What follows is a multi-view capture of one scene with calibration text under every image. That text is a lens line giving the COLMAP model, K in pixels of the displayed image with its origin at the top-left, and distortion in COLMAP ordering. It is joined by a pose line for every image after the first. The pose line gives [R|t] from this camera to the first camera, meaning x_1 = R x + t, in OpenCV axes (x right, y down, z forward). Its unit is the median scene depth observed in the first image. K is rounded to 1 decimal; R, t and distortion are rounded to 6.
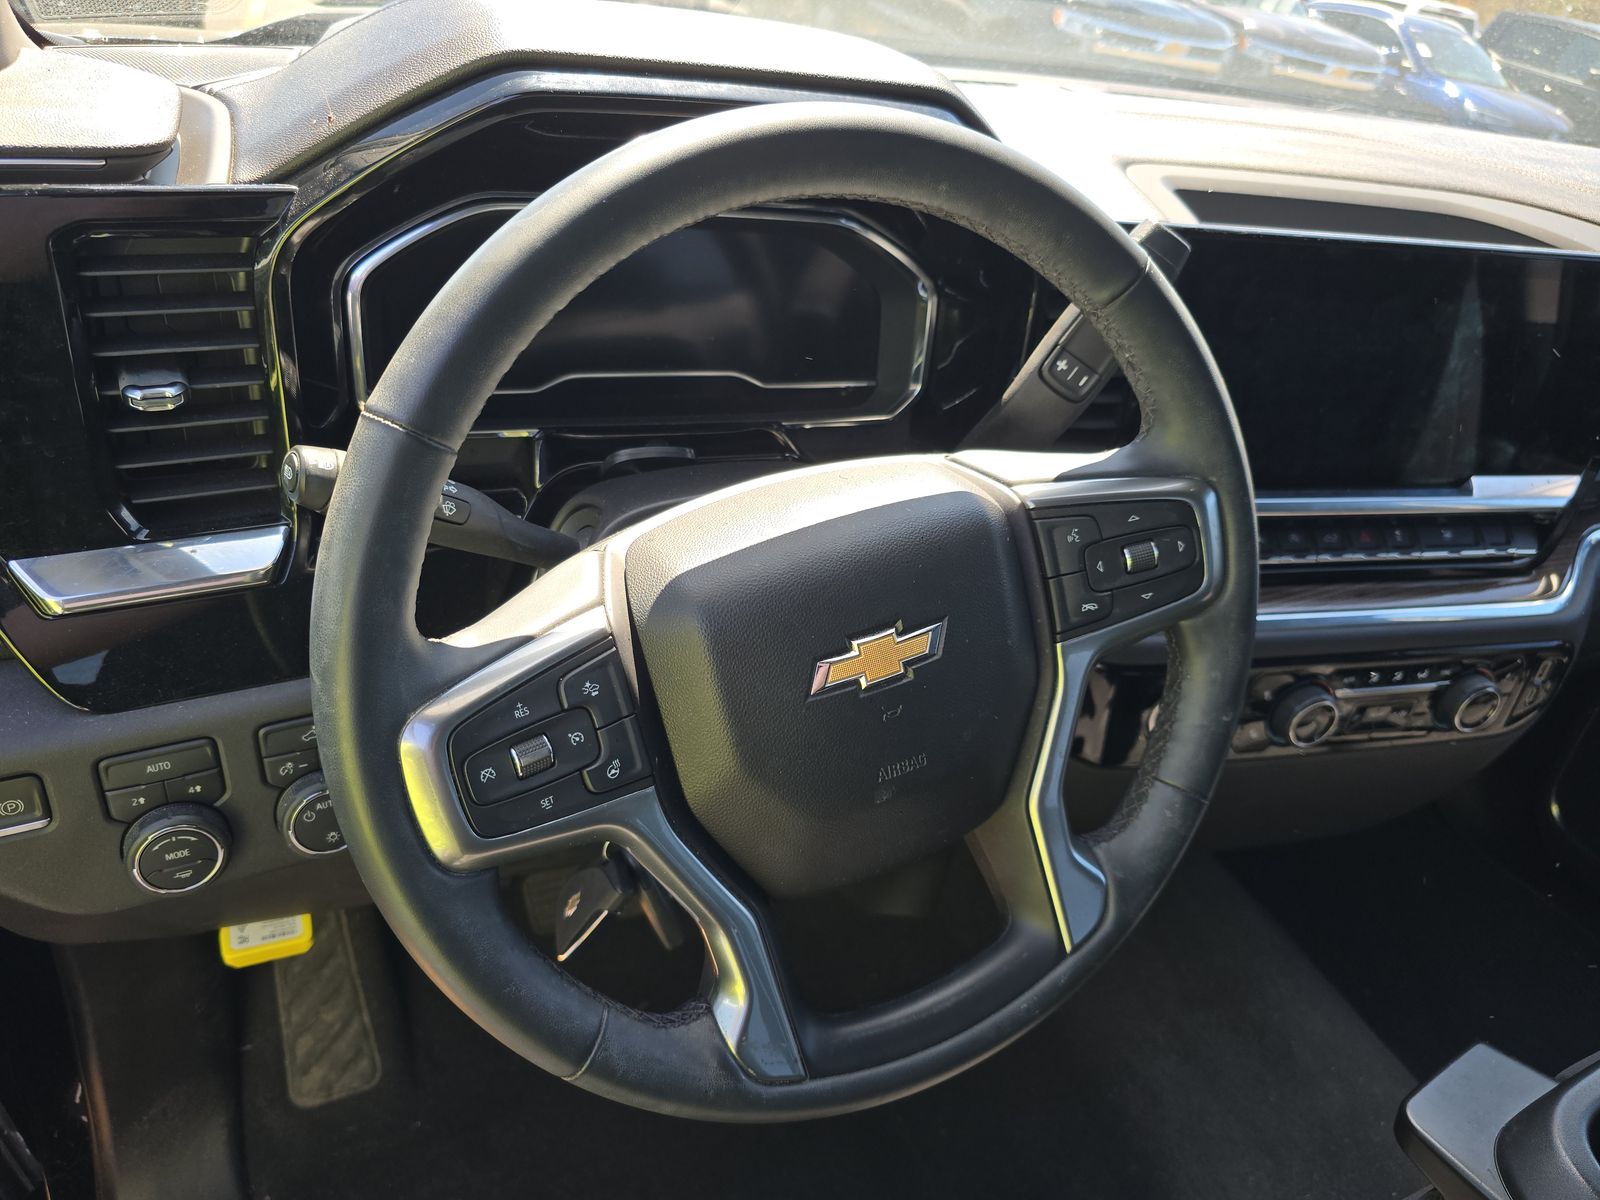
lens RADIAL K [[1067.8, 0, 810.1], [0, 1067.8, 604.8], [0, 0, 1]] dist [0.029482, -0.037049]
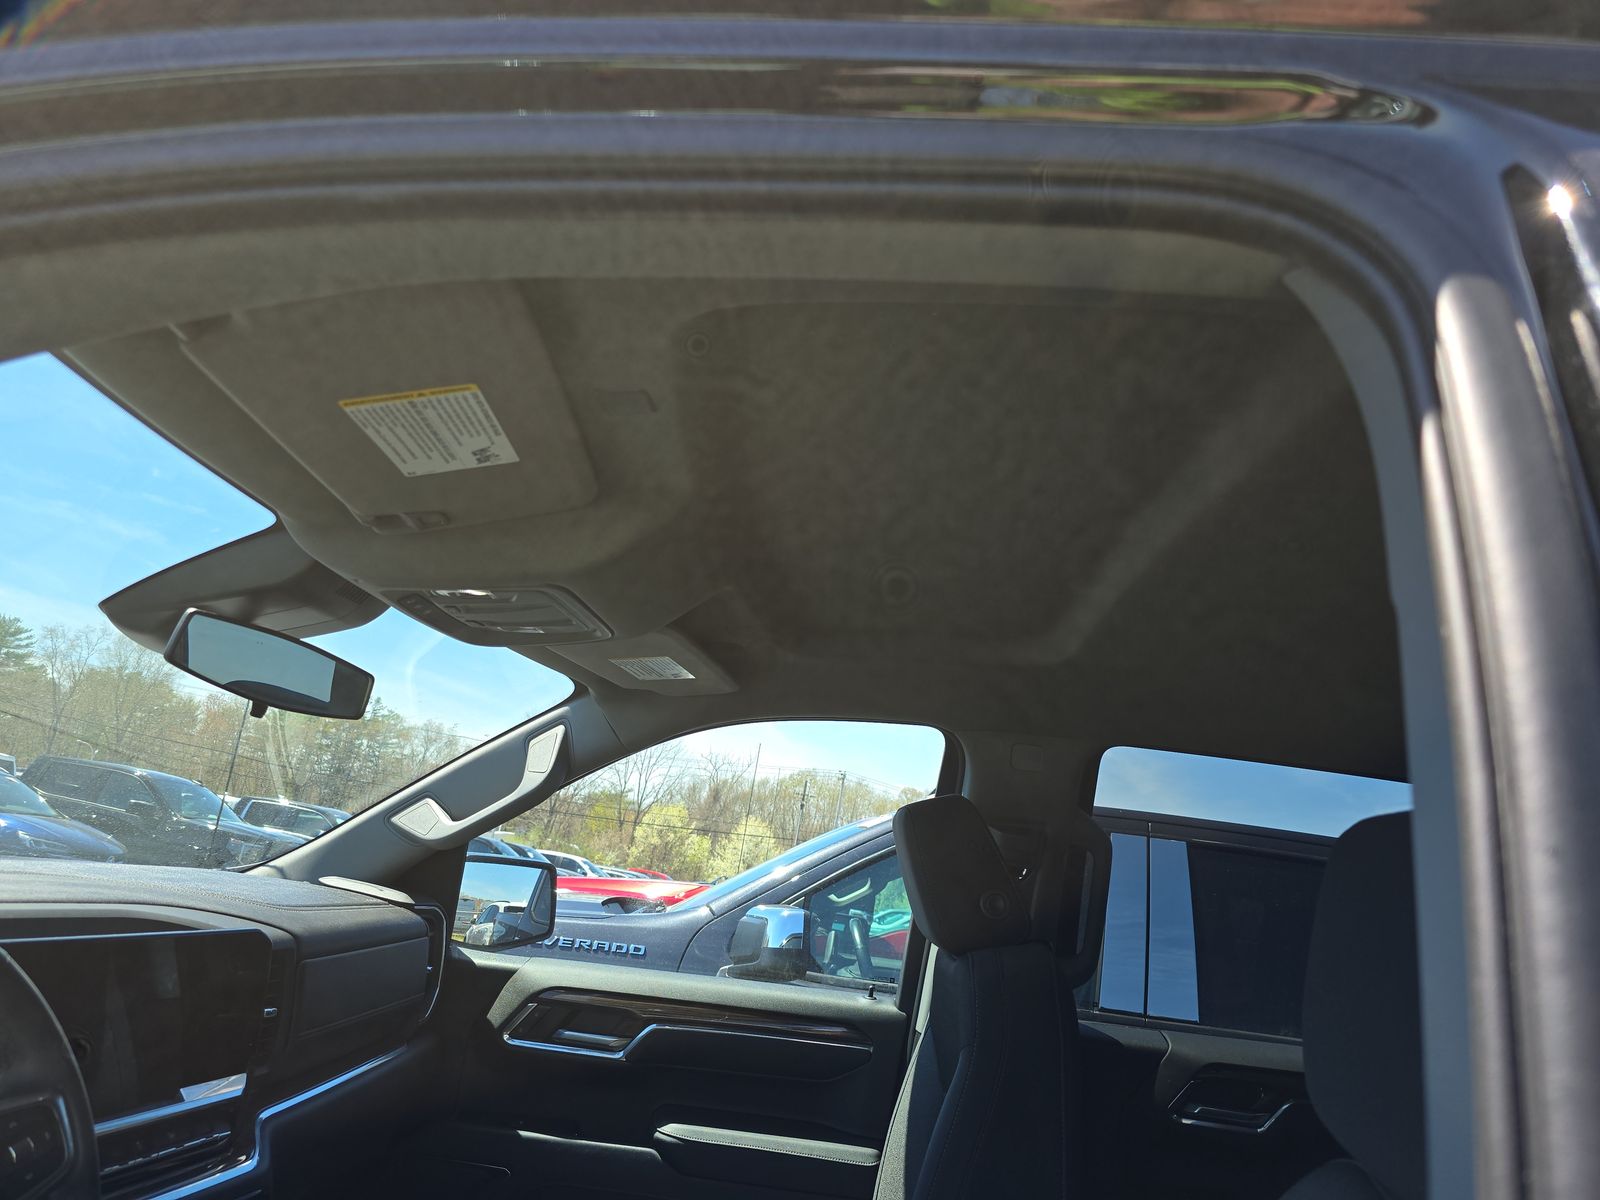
lens RADIAL K [[1056.3, 0, 808.1], [0, 1056.3, 594.1], [0, 0, 1]] dist [0.034535, -0.030457]
pose [[0.415995, 0.161444, 0.894921, -0.625579], [0.415607, 0.841569, -0.345010, 0.246638], [-0.808838, 0.515458, 0.282991, -0.634137]]
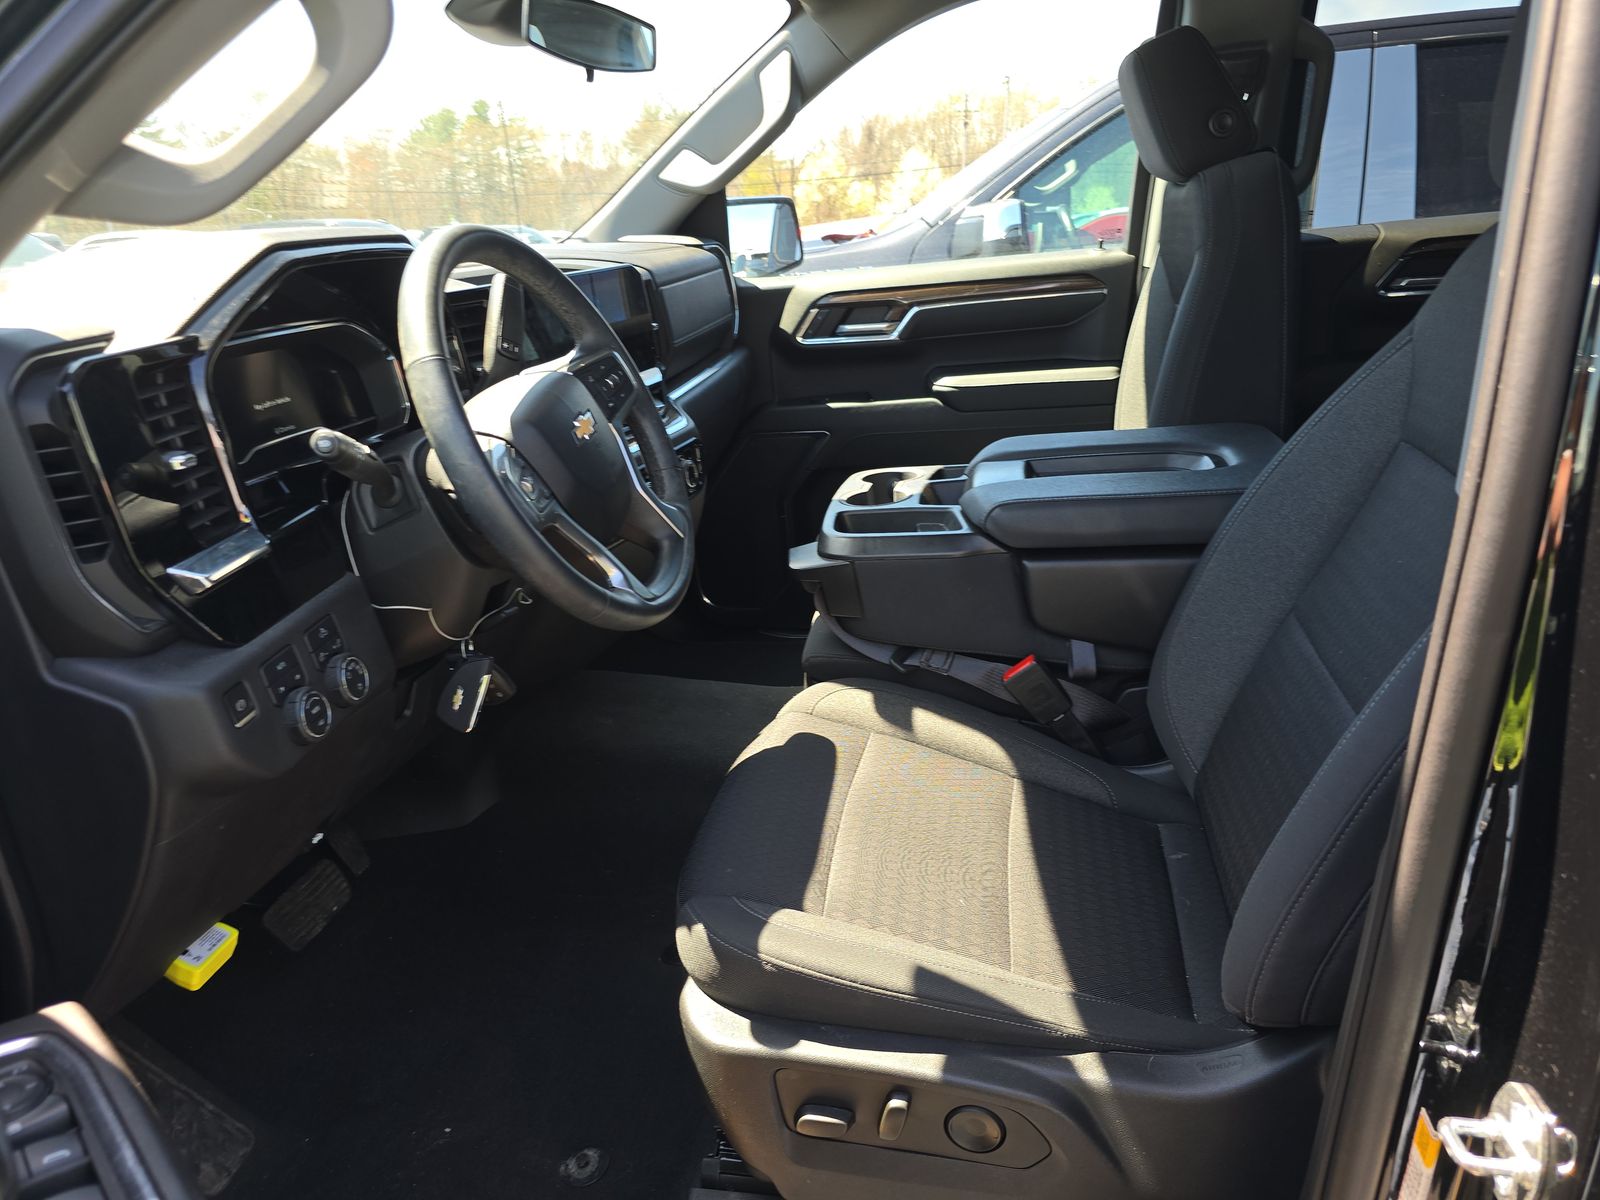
lens RADIAL K [[1067.8, 0, 810.1], [0, 1067.8, 604.8], [0, 0, 1]] dist [0.029482, -0.037049]
pose [[0.524326, -0.438387, 0.729999, -1.310136], [0.557863, 0.824538, 0.094472, 0.359050], [-0.643328, 0.357706, 0.676887, -0.669867]]
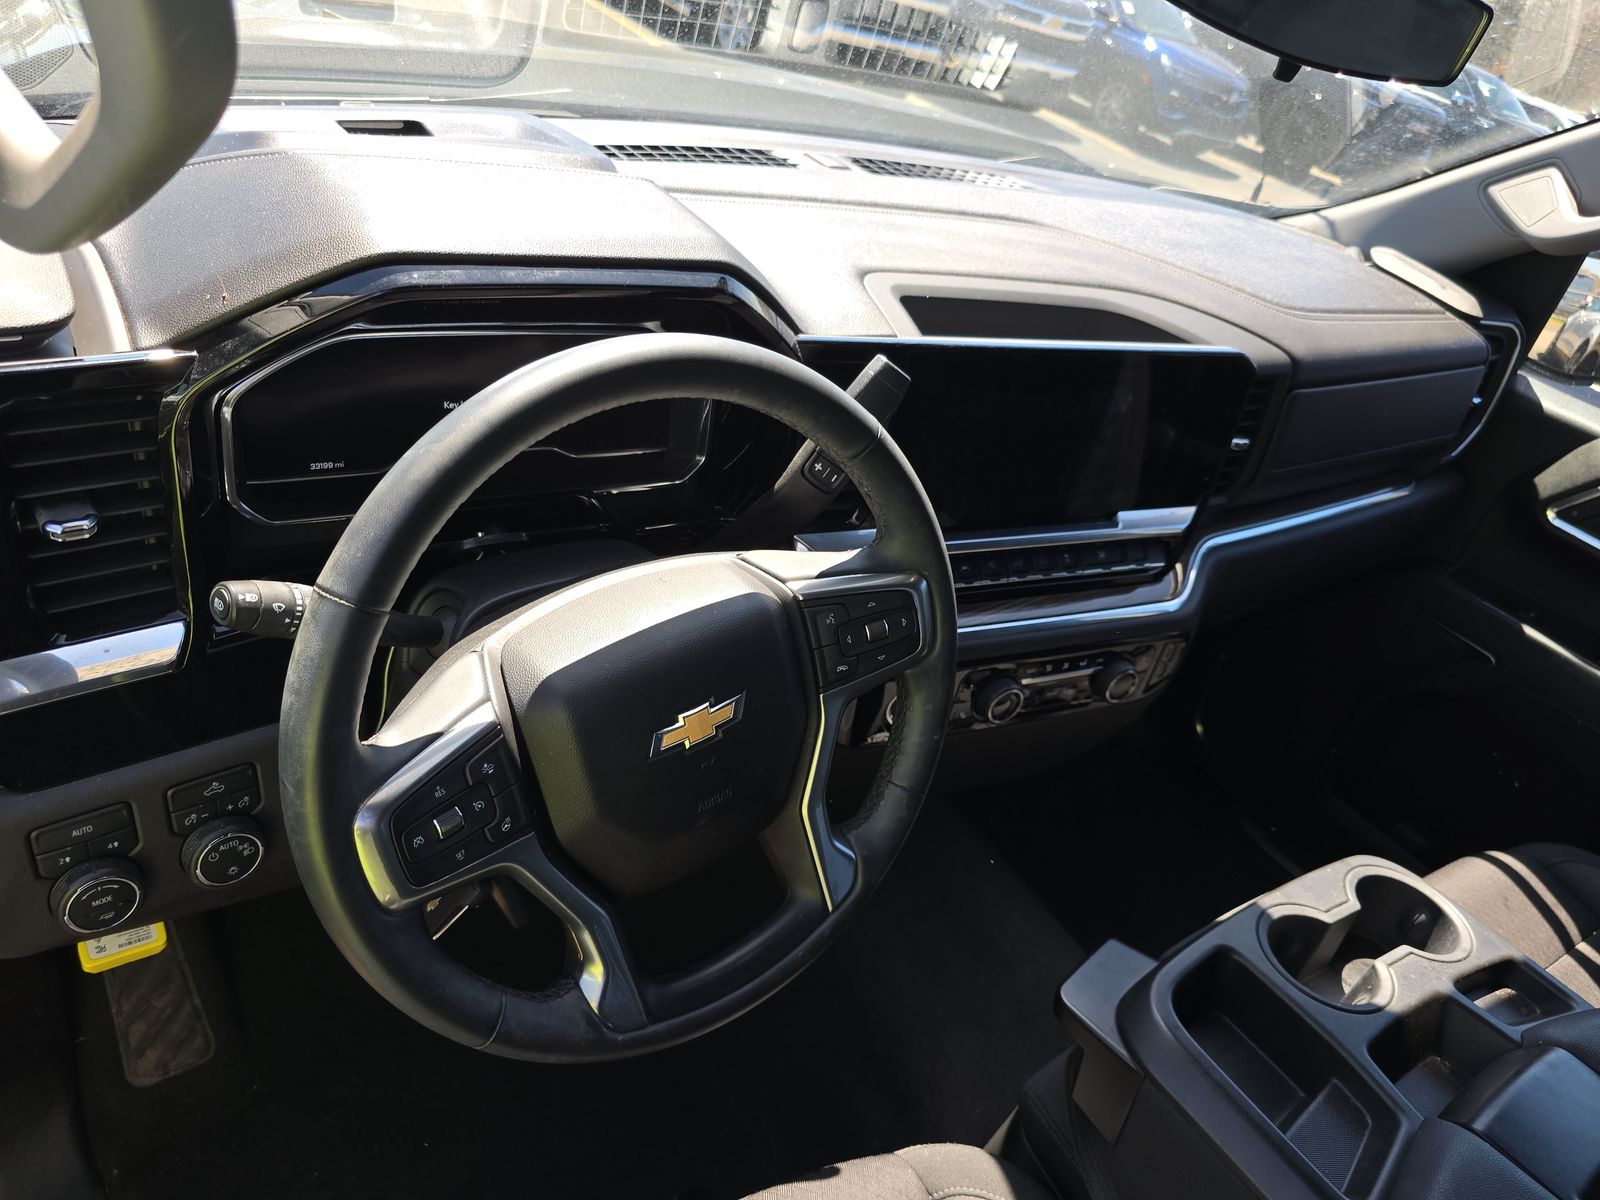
lens RADIAL K [[1060.1, 0, 790.5], [0, 1060.1, 600.3], [0, 0, 1]] dist [0.031188, -0.031813]
pose [[0.977170, -0.033275, 0.209839, -0.082482], [0.017291, 0.996838, 0.077552, -0.179103], [-0.211756, -0.072153, 0.974656, -0.292363]]
